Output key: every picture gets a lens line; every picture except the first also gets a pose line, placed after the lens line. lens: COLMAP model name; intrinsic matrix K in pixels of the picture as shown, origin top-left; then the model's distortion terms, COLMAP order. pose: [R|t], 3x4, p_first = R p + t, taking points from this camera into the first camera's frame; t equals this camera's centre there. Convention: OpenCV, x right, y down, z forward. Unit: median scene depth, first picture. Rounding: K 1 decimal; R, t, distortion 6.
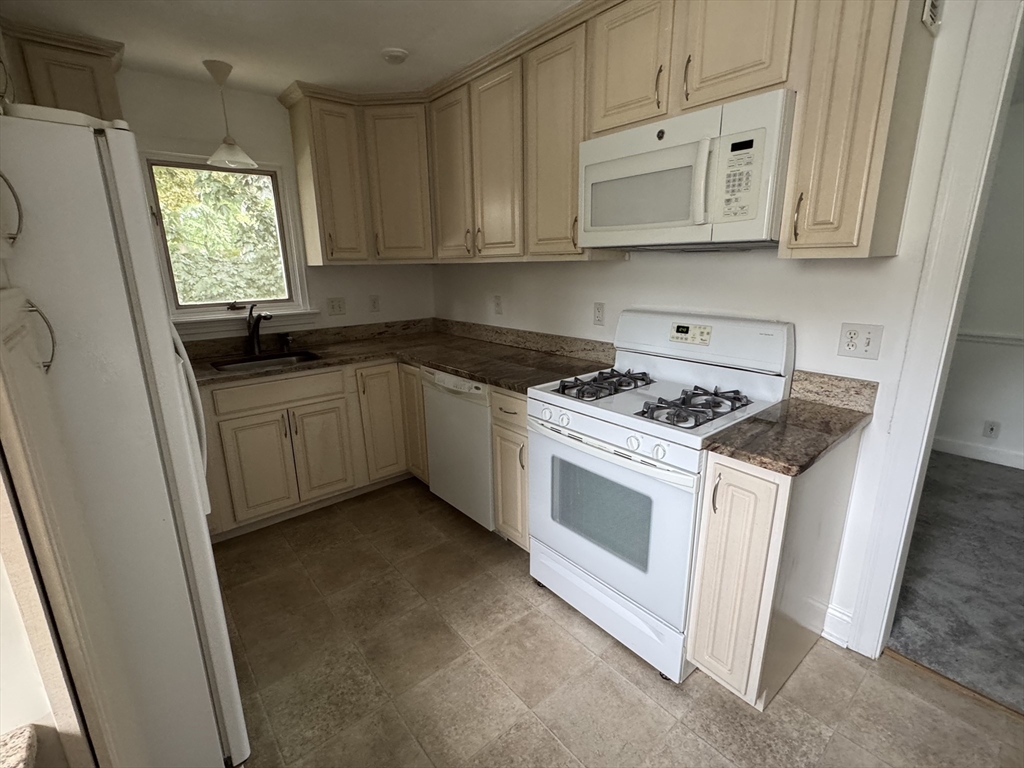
lens RADIAL K [[469.0, 0, 513.3], [0, 469.0, 385.9], [0, 0, 1]] dist [-0.002980, -0.000364]
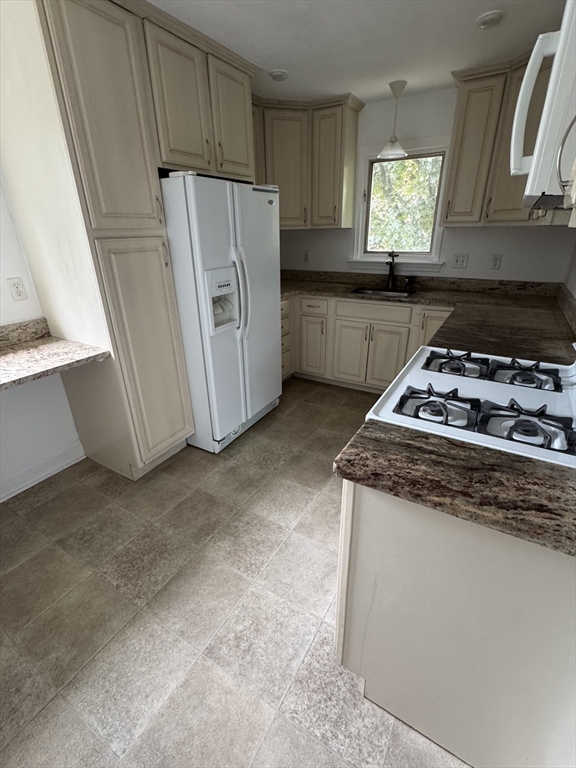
lens RADIAL K [[351.8, 0, 286.6], [0, 351.8, 385.2], [0, 0, 1]] dist [-0.002980, -0.000364]
pose [[0.331084, 0.393071, -0.857833, 0.532764], [-0.230642, 0.915242, 0.330359, -0.087843], [0.914979, 0.088476, 0.393681, 0.295685]]
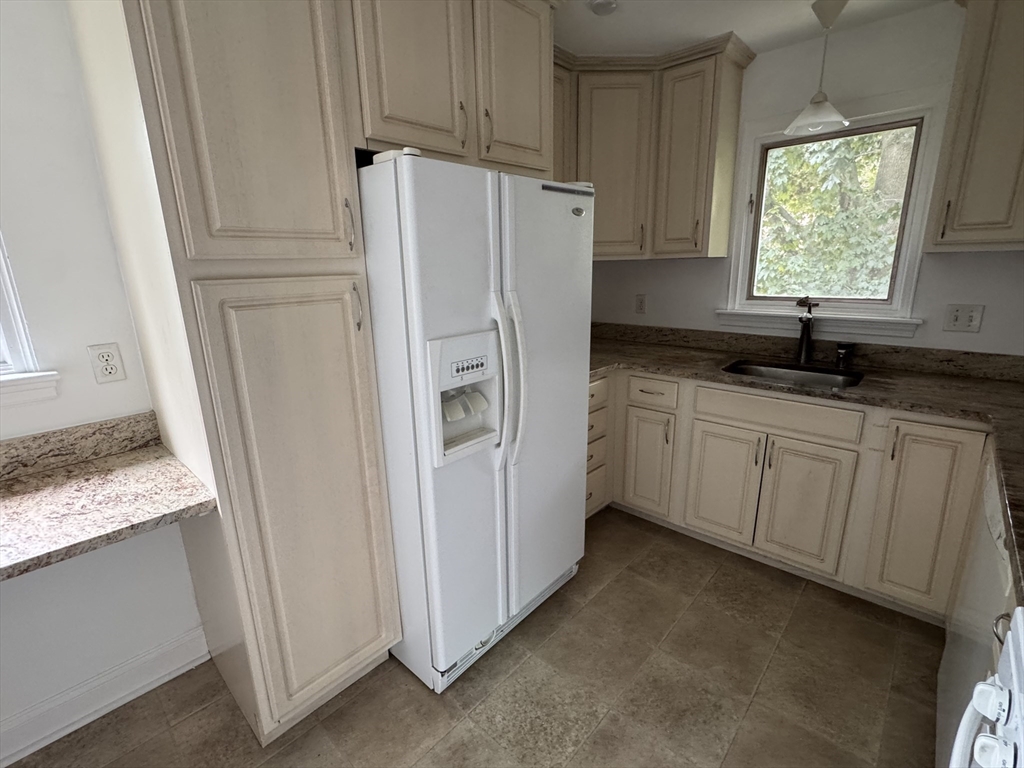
lens RADIAL K [[469.0, 0, 509.0], [0, 469.0, 385.8], [0, 0, 1]] dist [-0.002980, -0.000364]
pose [[0.125076, 0.262539, -0.956781, 0.213275], [-0.233547, 0.945046, 0.228789, -0.110886], [0.964268, 0.194837, 0.179517, 0.417450]]
